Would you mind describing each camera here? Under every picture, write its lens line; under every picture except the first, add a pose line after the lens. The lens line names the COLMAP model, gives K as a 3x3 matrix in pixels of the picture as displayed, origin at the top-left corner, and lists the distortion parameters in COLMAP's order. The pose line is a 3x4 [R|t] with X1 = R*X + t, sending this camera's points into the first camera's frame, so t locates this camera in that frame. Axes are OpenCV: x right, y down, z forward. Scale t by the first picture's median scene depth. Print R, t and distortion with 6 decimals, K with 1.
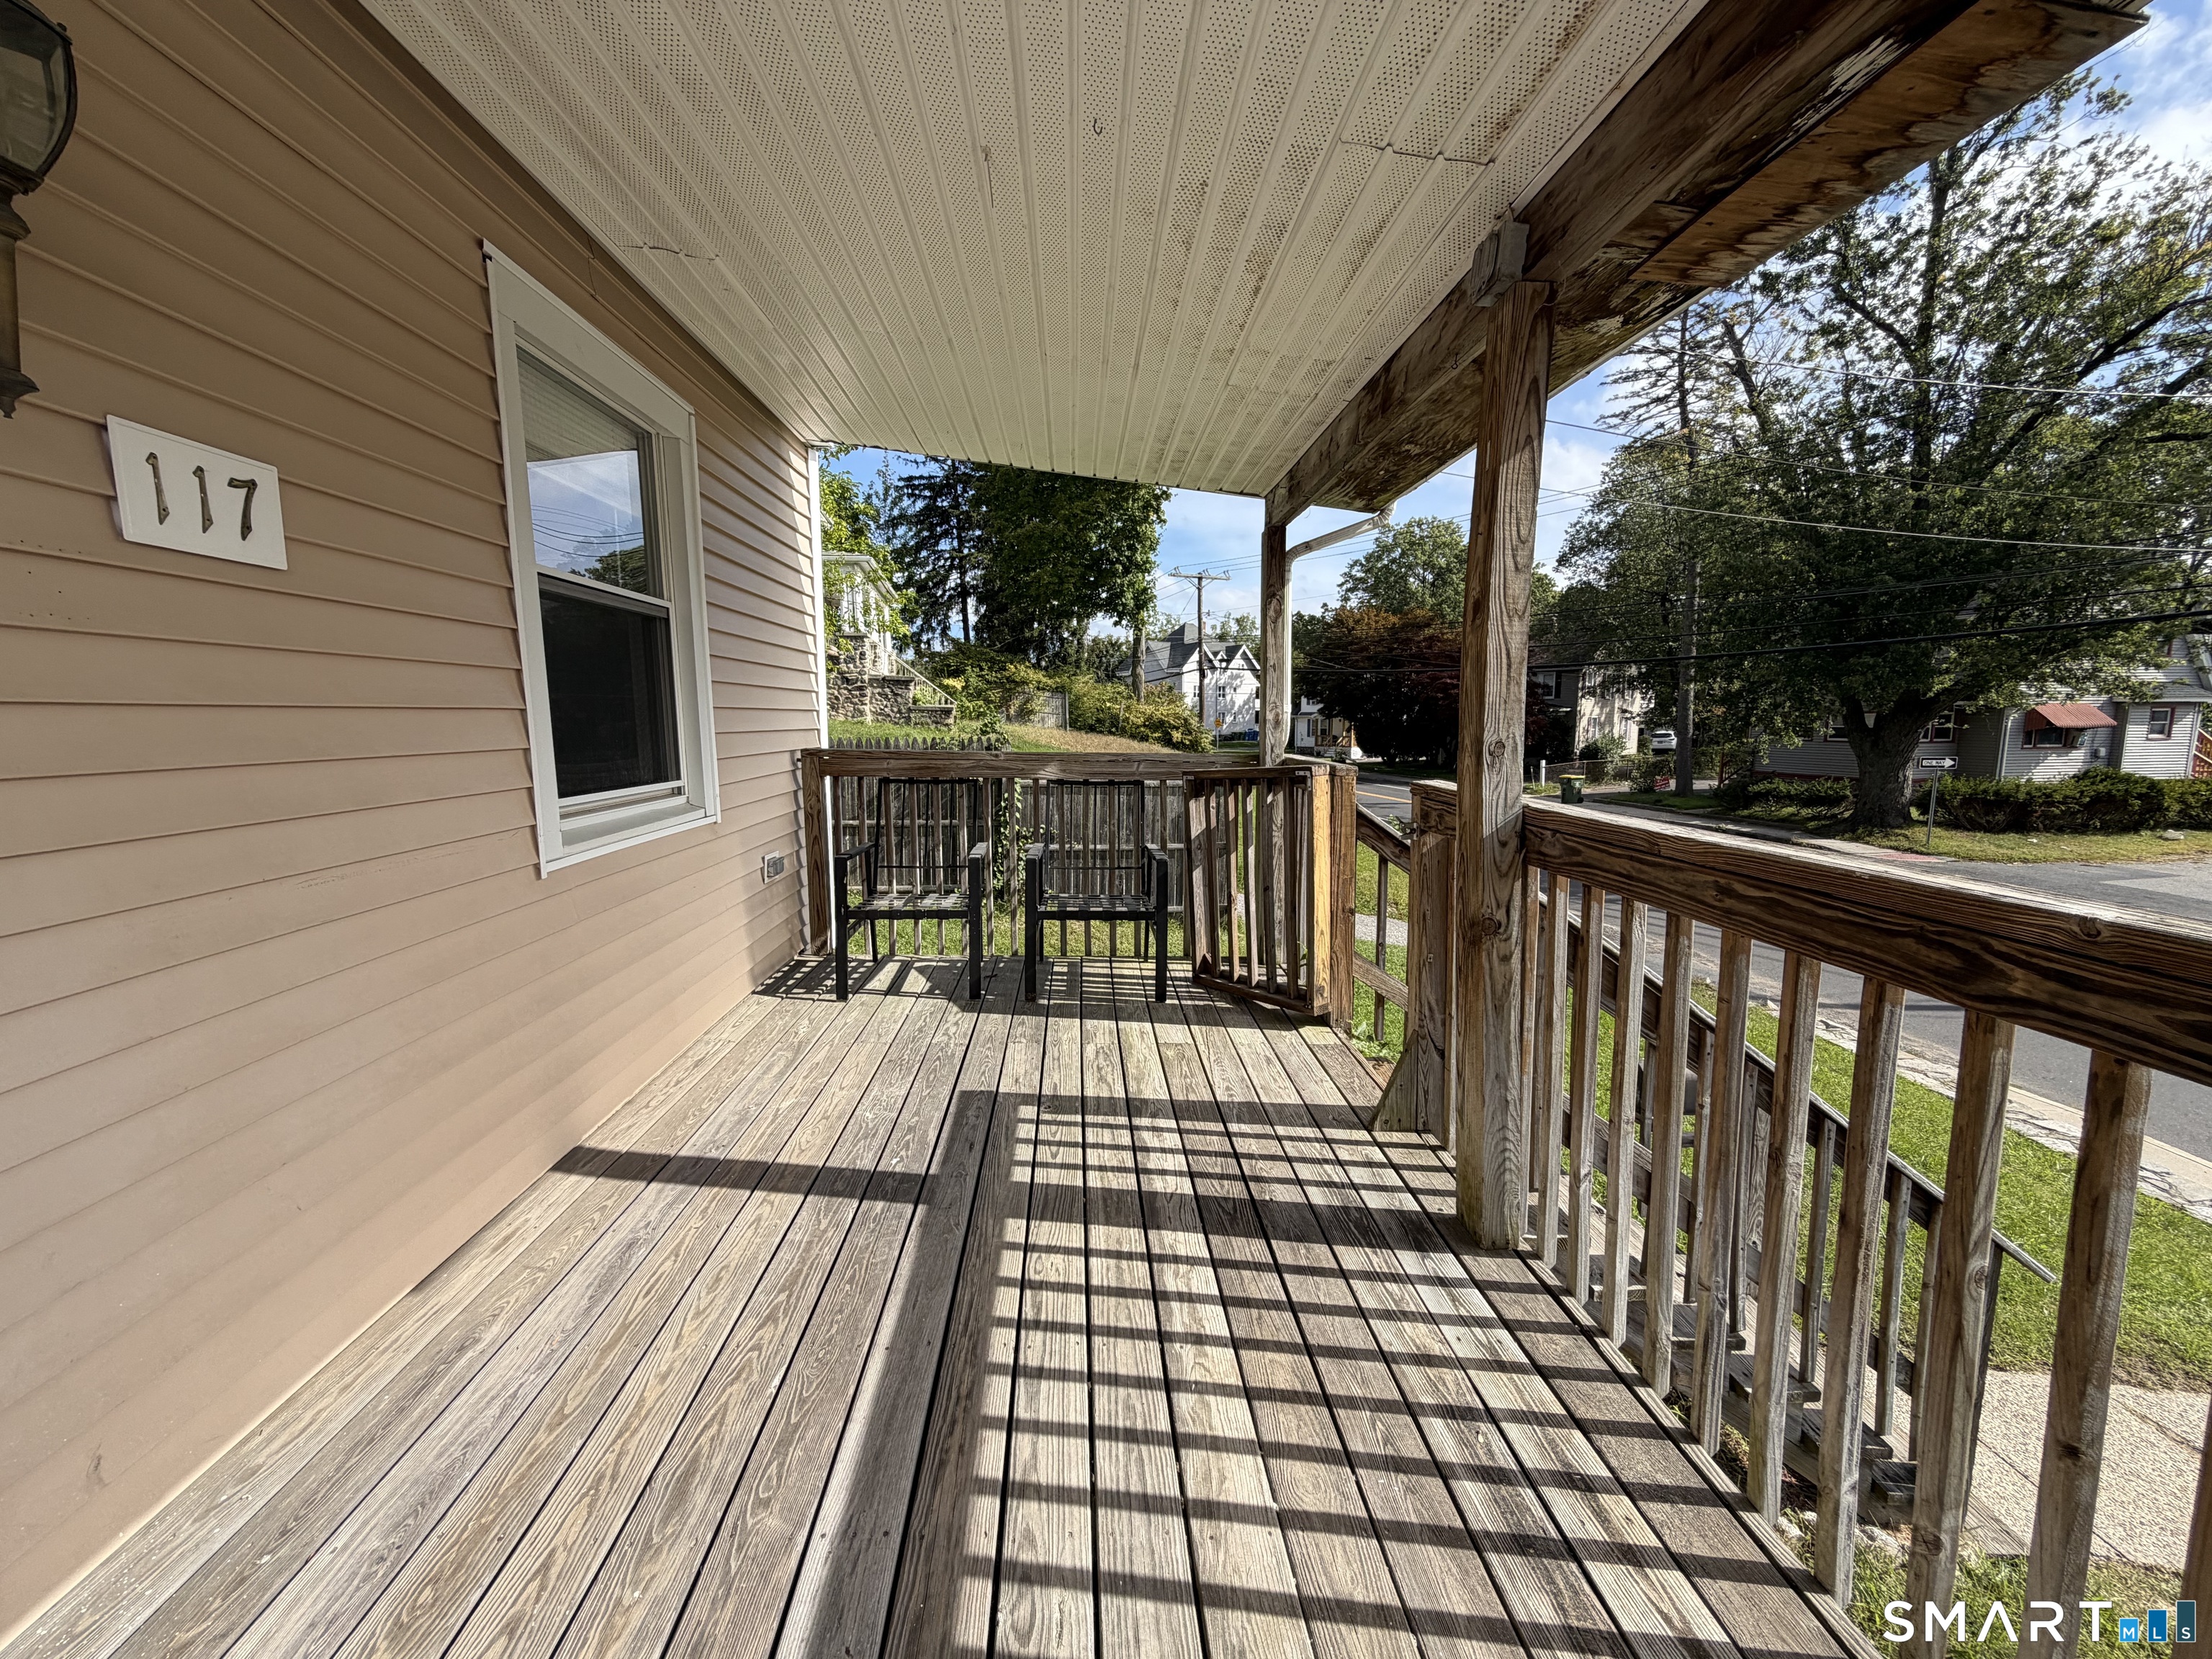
lens RADIAL K [[882.3, 0, 1099.6], [0, 882.3, 829.4], [0, 0, 1]] dist [0.000750, -0.000309]
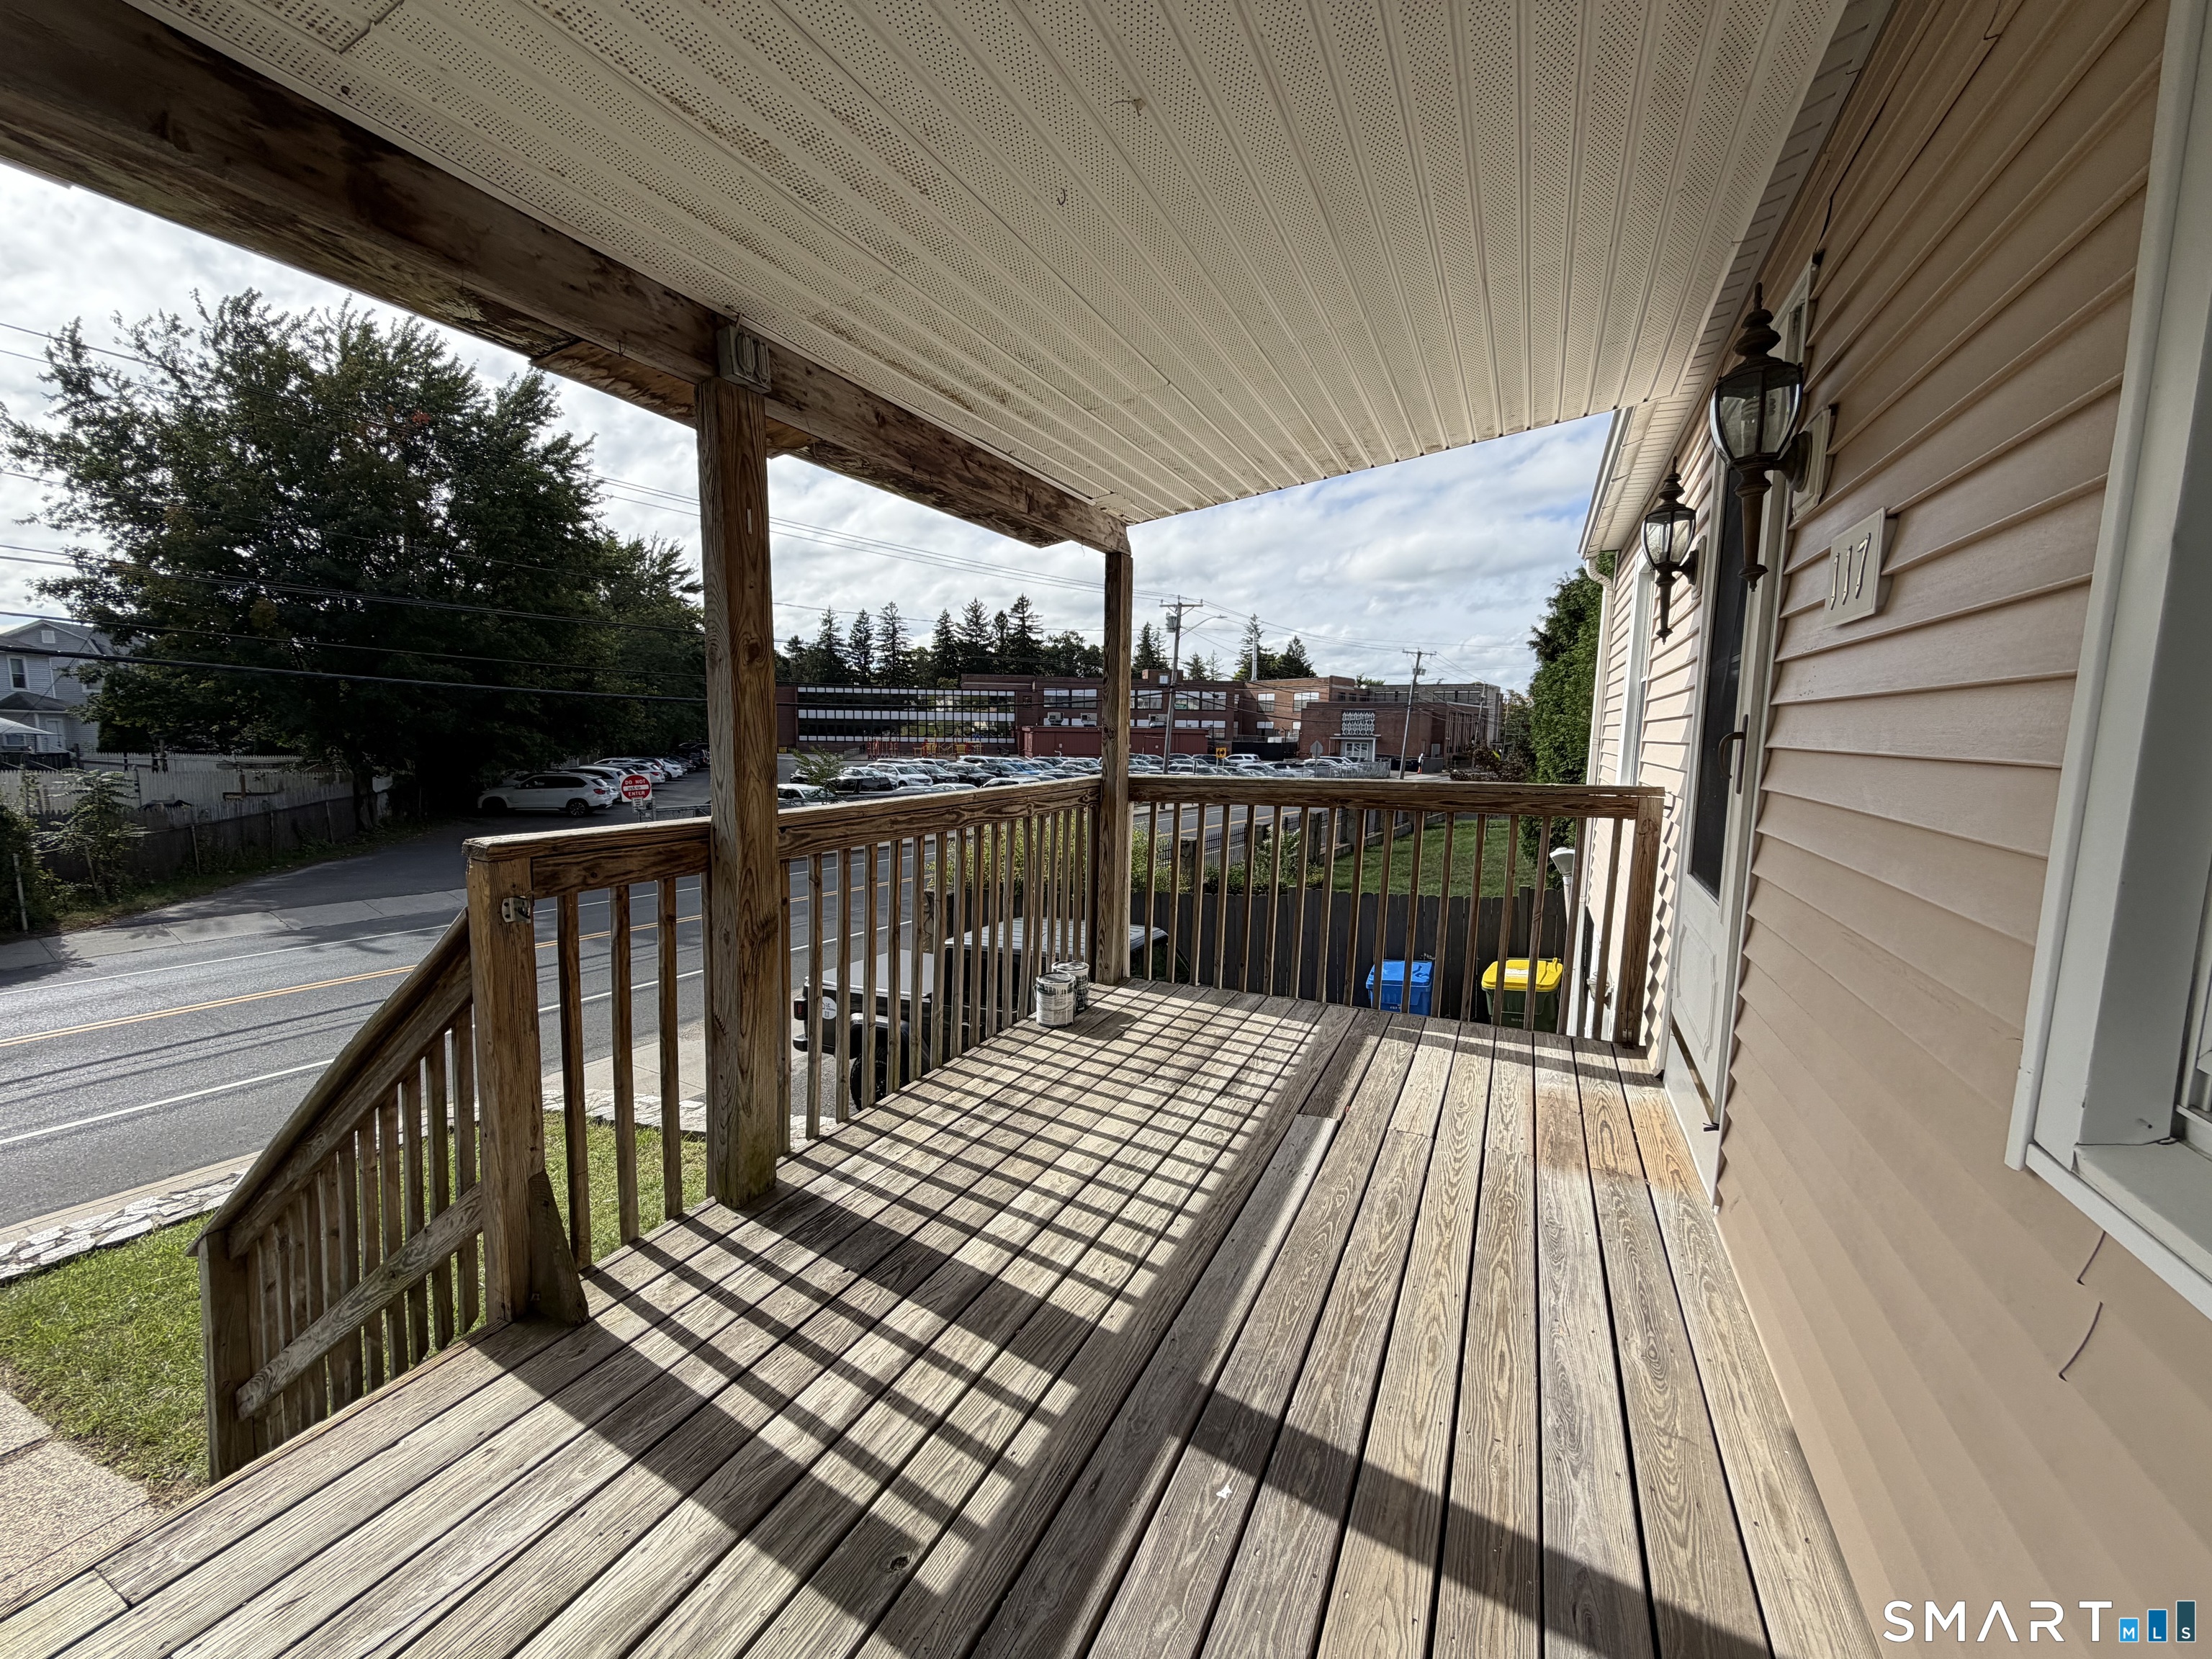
lens RADIAL K [[882.3, 0, 1099.6], [0, 882.3, 829.4], [0, 0, 1]] dist [0.000750, -0.000309]
pose [[-0.886128, -0.061888, 0.459290, -0.482822], [0.050079, 0.972454, 0.227653, -0.250601], [-0.460727, 0.224730, -0.858619, 1.733115]]
